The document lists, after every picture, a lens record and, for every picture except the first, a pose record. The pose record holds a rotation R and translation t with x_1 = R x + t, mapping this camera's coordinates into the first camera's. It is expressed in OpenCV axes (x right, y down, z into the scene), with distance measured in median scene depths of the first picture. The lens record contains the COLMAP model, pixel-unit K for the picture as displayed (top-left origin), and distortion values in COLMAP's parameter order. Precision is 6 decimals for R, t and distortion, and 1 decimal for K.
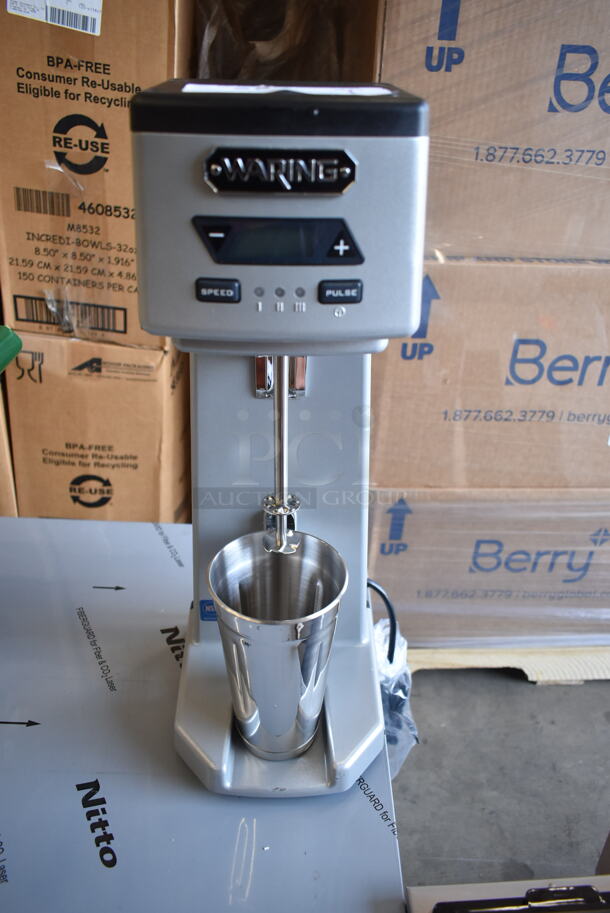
lens RADIAL K [[682.0, 0, 307.7], [0, 682.0, 446.0], [0, 0, 1]] dist [-0.022074, 0.012271]
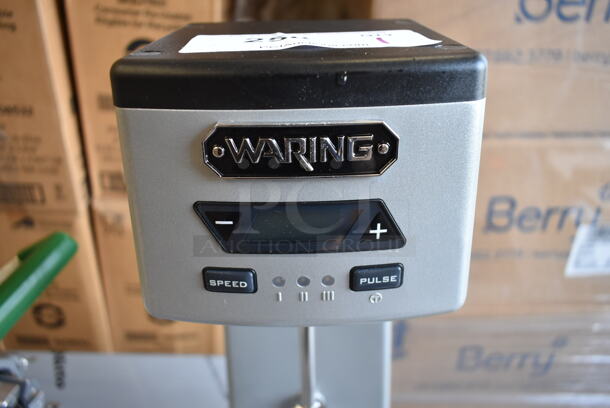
lens RADIAL K [[455.6, 0, 308.8], [0, 455.6, 208.7], [0, 0, 1]] dist [-0.022074, 0.012271]
pose [[0.999122, -0.022996, -0.035011, -0.005537], [0.020938, 0.998094, -0.058058, -0.118929], [0.036279, 0.057274, 0.997699, 0.186709]]
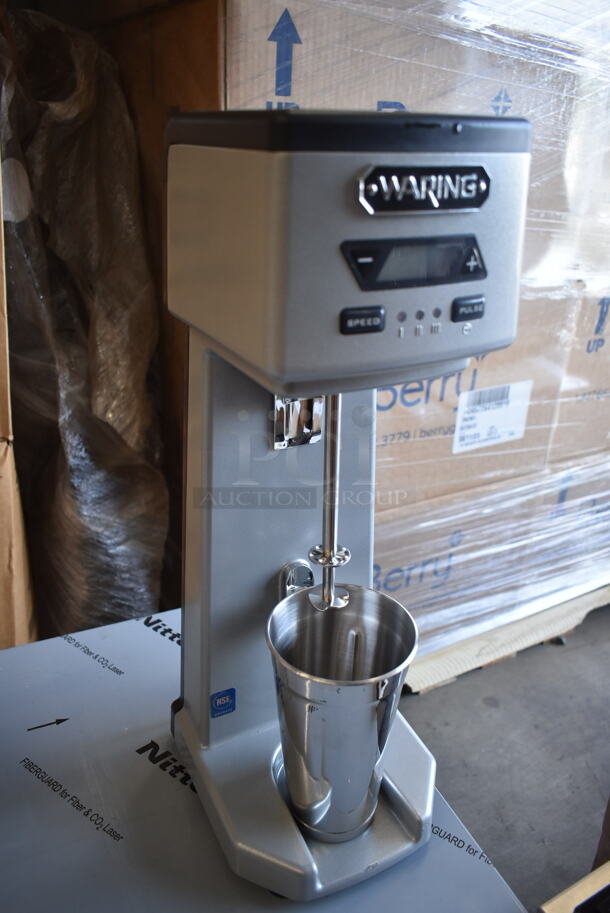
lens RADIAL K [[682.0, 0, 300.7], [0, 682.0, 448.8], [0, 0, 1]] dist [-0.022074, 0.012271]
pose [[0.909461, -0.181432, 0.374117, -0.246814], [0.213225, 0.975965, -0.045036, -0.014753], [-0.356954, 0.120730, 0.926287, 0.082906]]
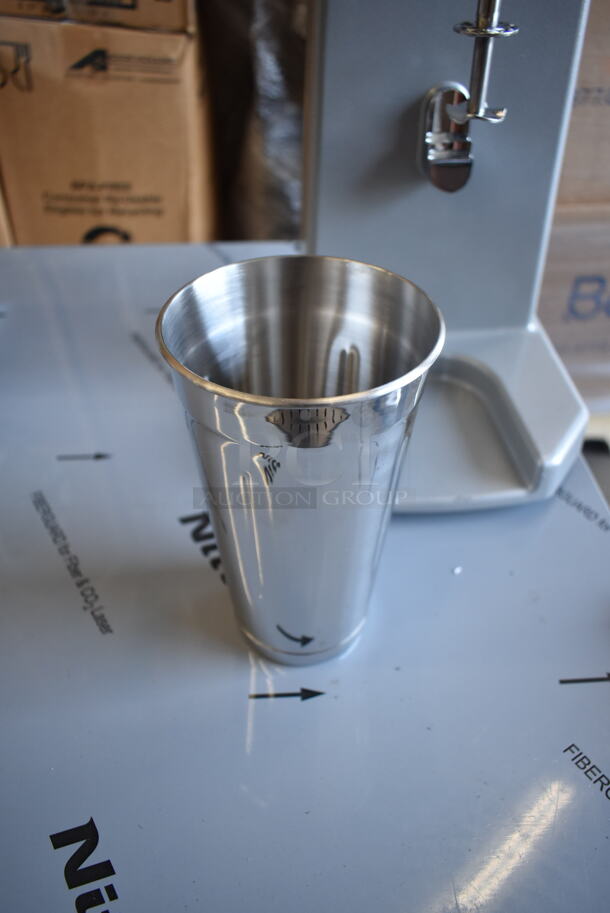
lens RADIAL K [[682.0, 0, 300.8], [0, 682.0, 453.8], [0, 0, 1]] dist [-0.022074, 0.012271]
pose [[0.997930, -0.064183, 0.003963, -0.147961], [0.061571, 0.971469, 0.229033, 0.187140], [-0.018550, -0.228315, 0.973411, 0.197514]]
